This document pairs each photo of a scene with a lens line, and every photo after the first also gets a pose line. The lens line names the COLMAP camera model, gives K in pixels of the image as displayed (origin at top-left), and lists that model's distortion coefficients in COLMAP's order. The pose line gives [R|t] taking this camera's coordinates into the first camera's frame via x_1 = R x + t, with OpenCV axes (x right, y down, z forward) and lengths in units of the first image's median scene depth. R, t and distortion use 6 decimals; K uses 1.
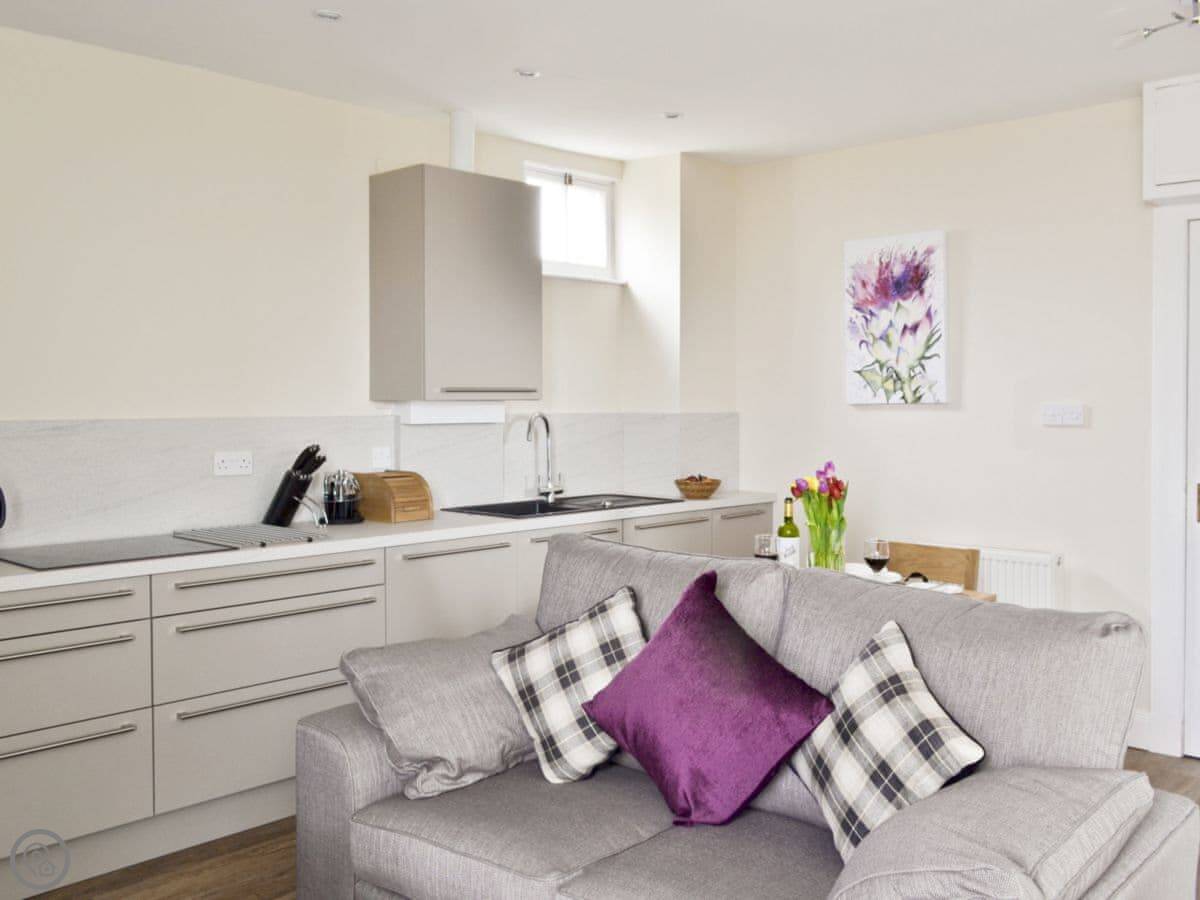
lens RADIAL K [[1064.2, 0, 600.9], [0, 1064.2, 449.5], [0, 0, 1]] dist [0.009409, -0.011946]
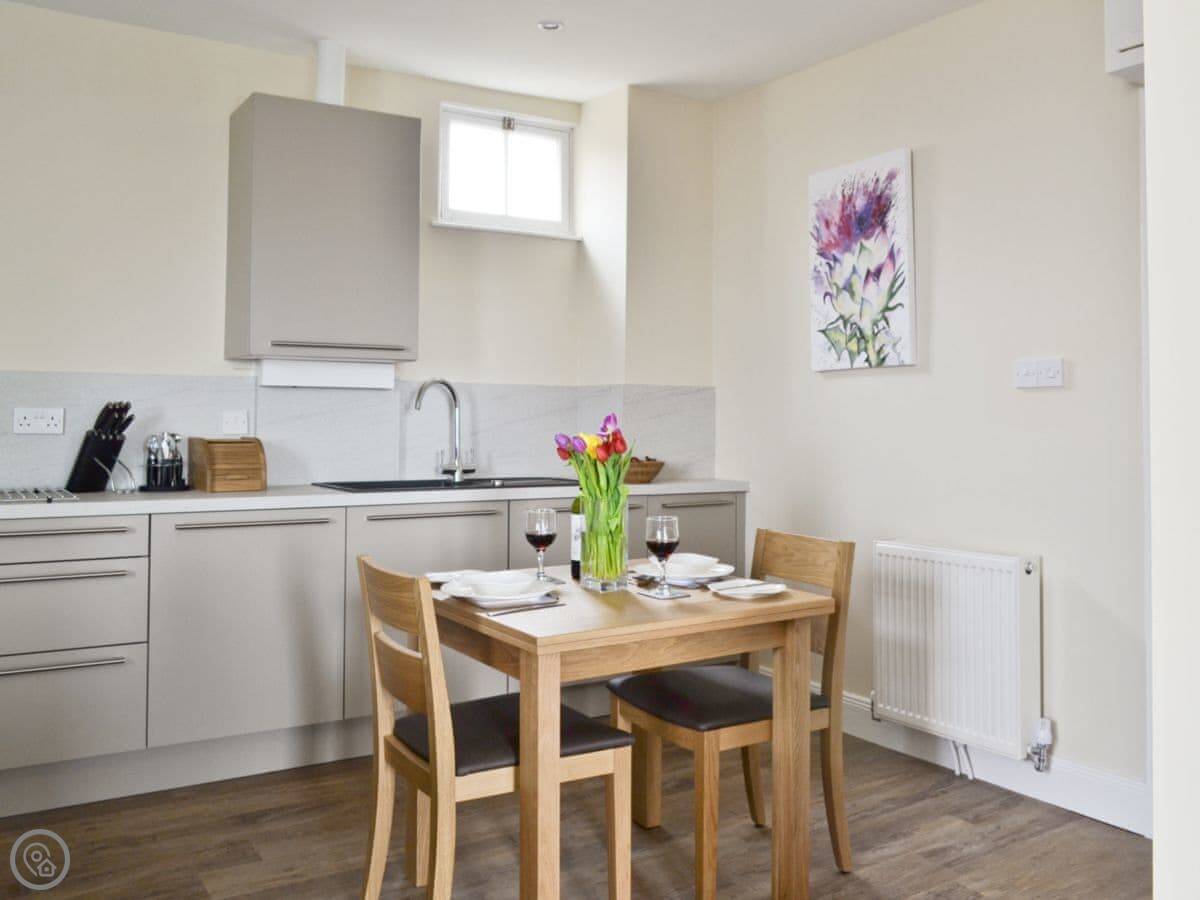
lens RADIAL K [[1064.2, 0, 605.4], [0, 1064.2, 409.5], [0, 0, 1]] dist [0.009409, -0.011946]
pose [[0.972159, 0.005333, -0.234260, 0.281143], [-0.018193, 0.998441, -0.052768, 0.034611], [0.233614, 0.055560, 0.970741, 0.176853]]
